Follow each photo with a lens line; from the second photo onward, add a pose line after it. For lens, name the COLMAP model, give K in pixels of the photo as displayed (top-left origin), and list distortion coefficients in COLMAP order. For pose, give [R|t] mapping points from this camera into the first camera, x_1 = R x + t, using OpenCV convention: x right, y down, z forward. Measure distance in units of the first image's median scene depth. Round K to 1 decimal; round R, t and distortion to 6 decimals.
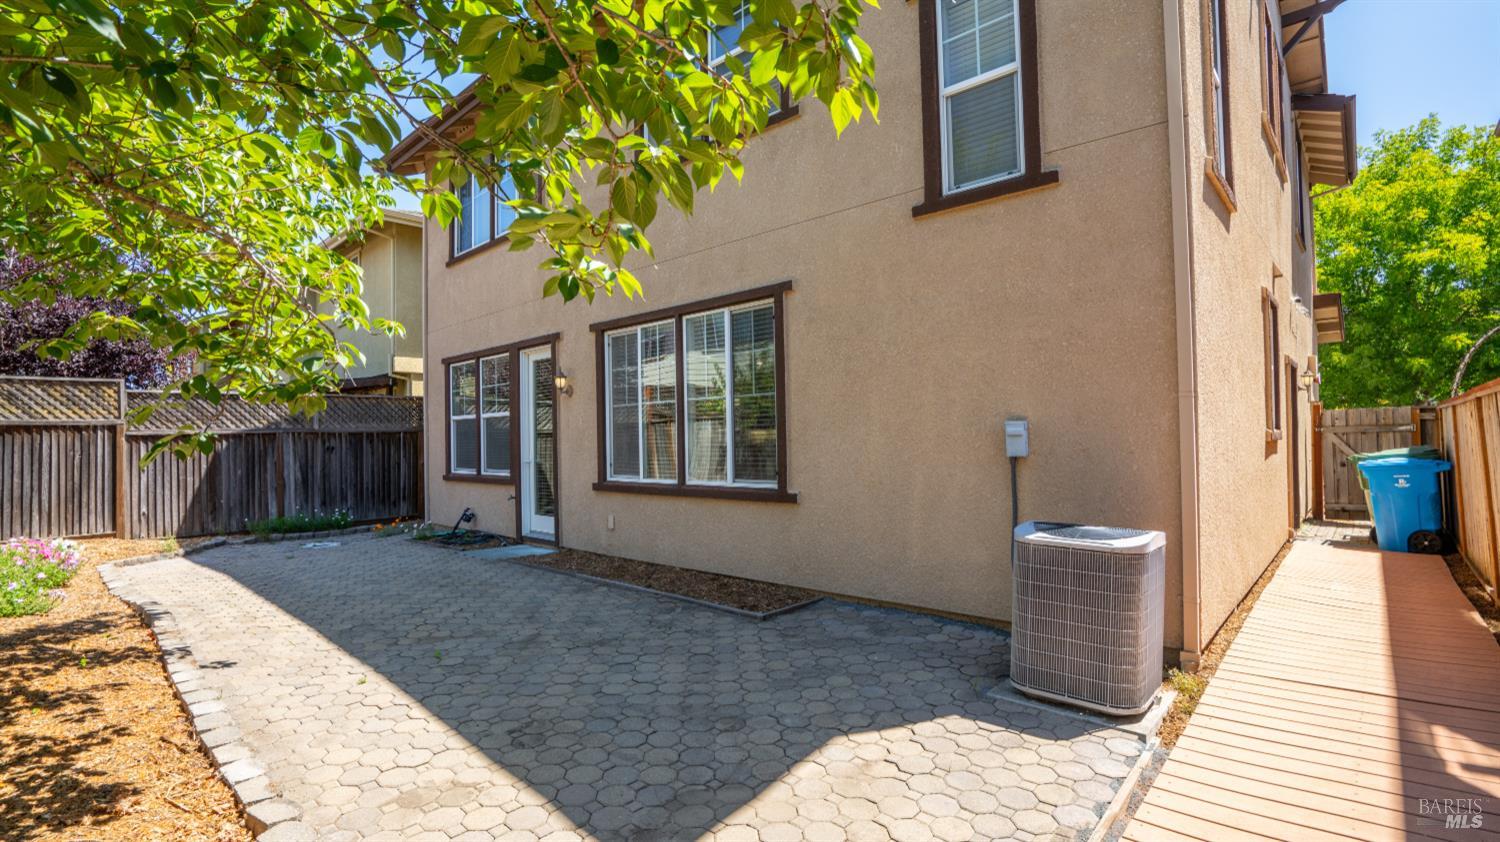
lens RADIAL K [[684.5, 0, 756.4], [0, 684.5, 425.2], [0, 0, 1]] dist [-0.003197, 0.000800]
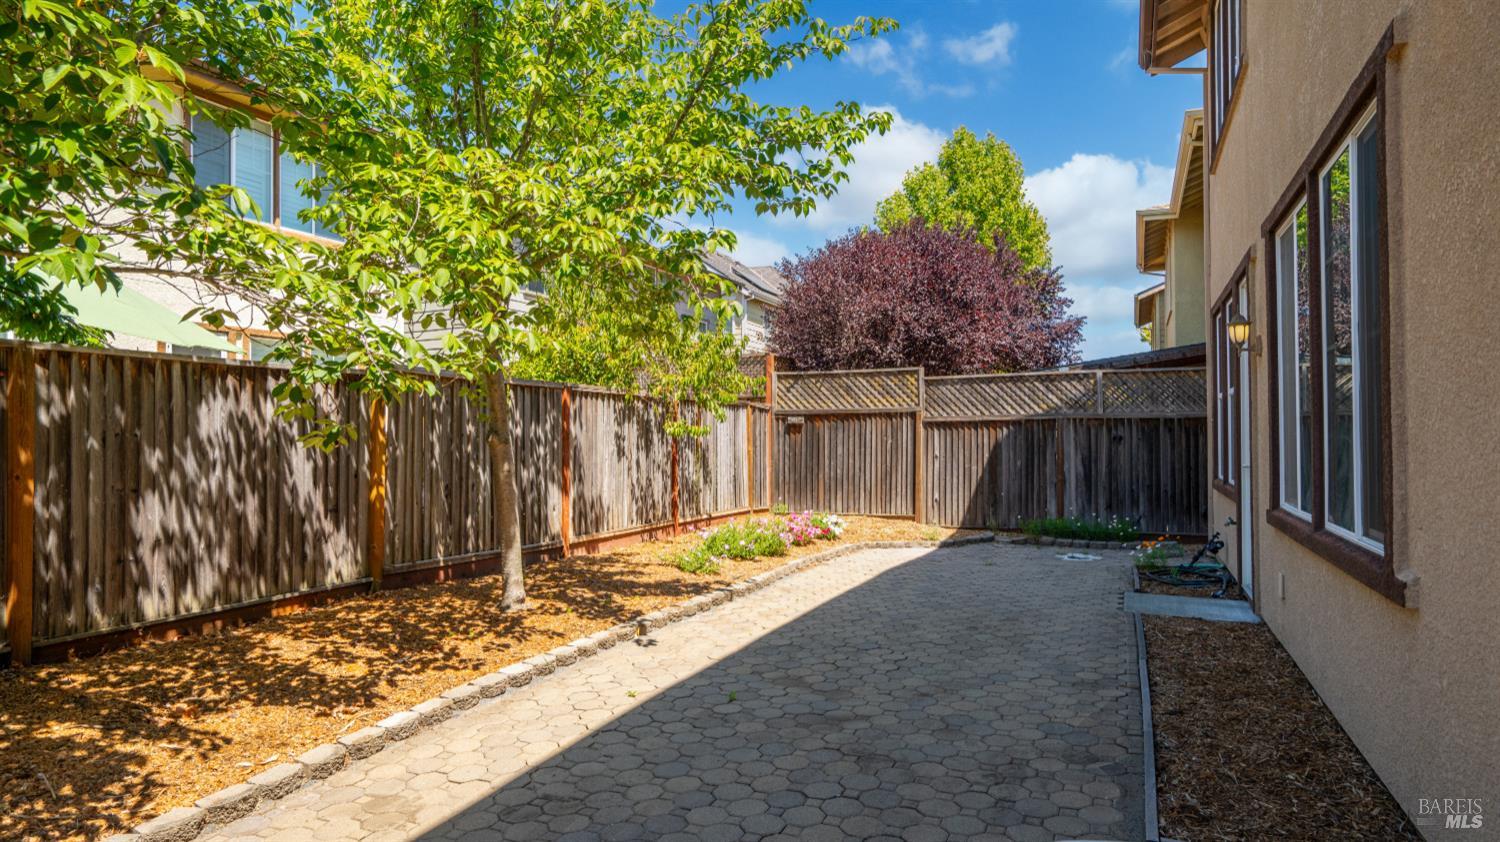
lens RADIAL K [[893.6, 0, 759.2], [0, 893.6, 425.1], [0, 0, 1]] dist [-0.023411, 0.000131]
pose [[0.344611, 0.005385, -0.938730, 0.252101], [0.014695, 0.999830, 0.011130, 0.001260], [0.938631, -0.017630, 0.344473, 0.315821]]
